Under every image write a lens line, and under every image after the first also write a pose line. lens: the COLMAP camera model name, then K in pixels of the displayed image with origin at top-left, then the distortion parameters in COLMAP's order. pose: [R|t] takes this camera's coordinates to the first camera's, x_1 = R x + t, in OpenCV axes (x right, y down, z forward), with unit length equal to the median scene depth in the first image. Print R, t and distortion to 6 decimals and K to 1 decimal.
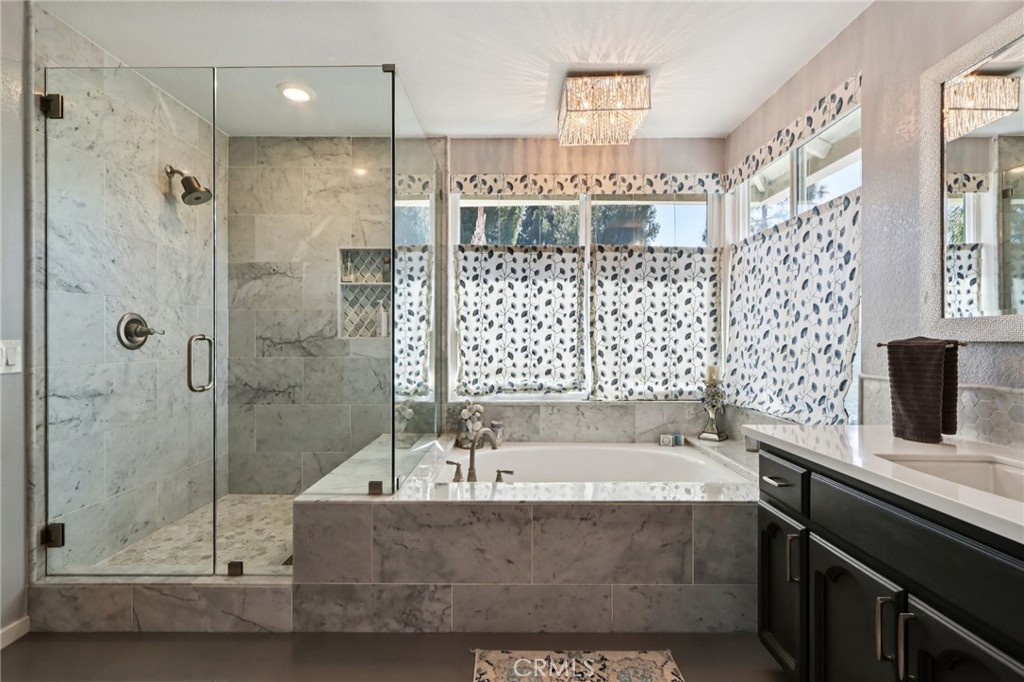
lens RADIAL K [[469.1, 0, 516.5], [0, 469.1, 346.7], [0, 0, 1]] dist [0.000689, 0.000185]
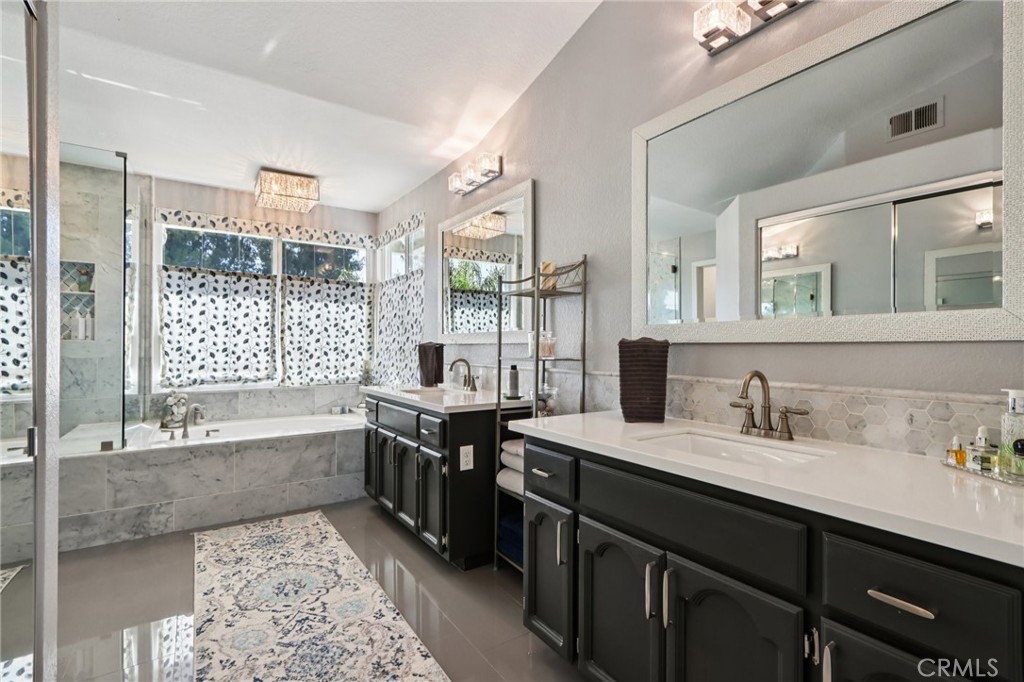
lens RADIAL K [[470.5, 0, 509.0], [0, 470.5, 342.4], [0, 0, 1]] dist [0.002293, 0.000385]
pose [[0.837361, 0.005530, 0.546623, -0.038388], [0.004872, 0.999834, -0.017578, 0.010972], [-0.546629, 0.017382, 0.837194, -0.533827]]
